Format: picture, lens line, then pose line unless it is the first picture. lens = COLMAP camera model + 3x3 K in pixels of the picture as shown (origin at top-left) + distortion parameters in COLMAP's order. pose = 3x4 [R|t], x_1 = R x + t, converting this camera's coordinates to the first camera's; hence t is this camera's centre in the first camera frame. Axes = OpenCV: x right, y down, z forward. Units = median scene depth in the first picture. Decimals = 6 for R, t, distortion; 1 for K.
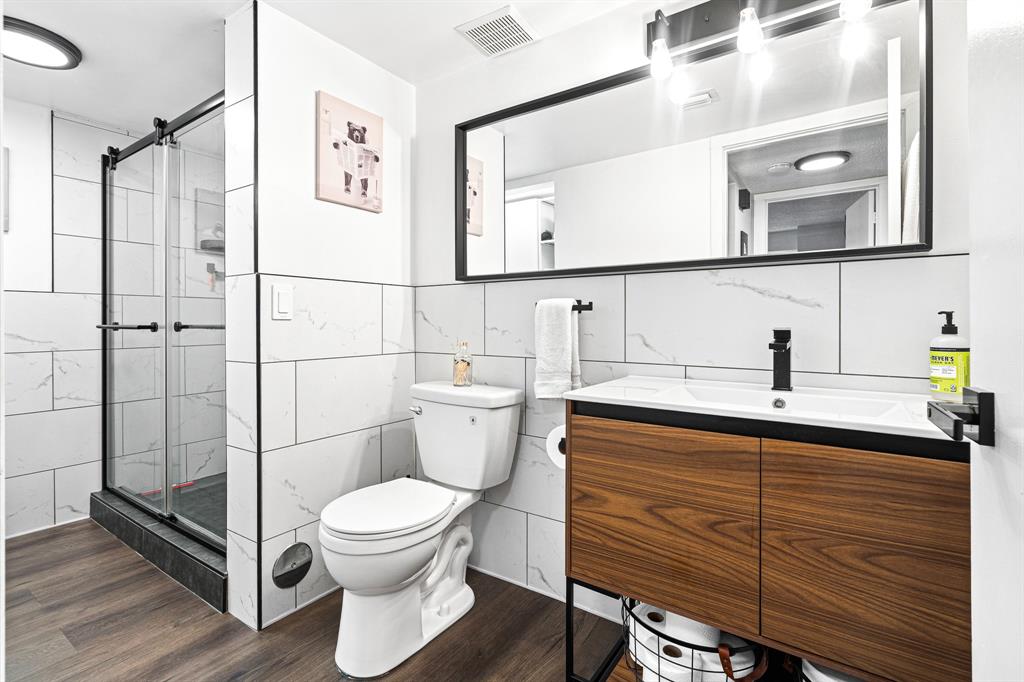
lens RADIAL K [[475.8, 0, 511.2], [0, 475.8, 321.1], [0, 0, 1]] dist [-0.004242, -0.000516]
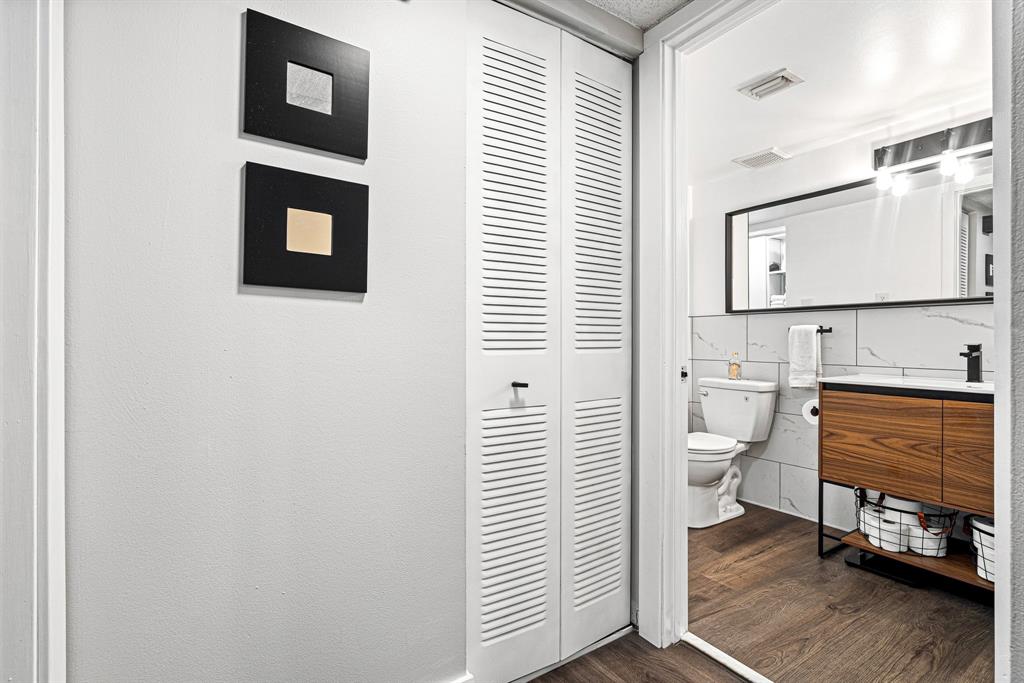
lens RADIAL K [[472.3, 0, 512.7], [0, 472.3, 339.8], [0, 0, 1]] dist [0.000835, 0.000323]
pose [[0.926572, 0.001617, -0.376113, -0.222043], [-0.000905, 0.999997, 0.002070, -0.000619], [0.376115, -0.001578, 0.926572, -0.857333]]
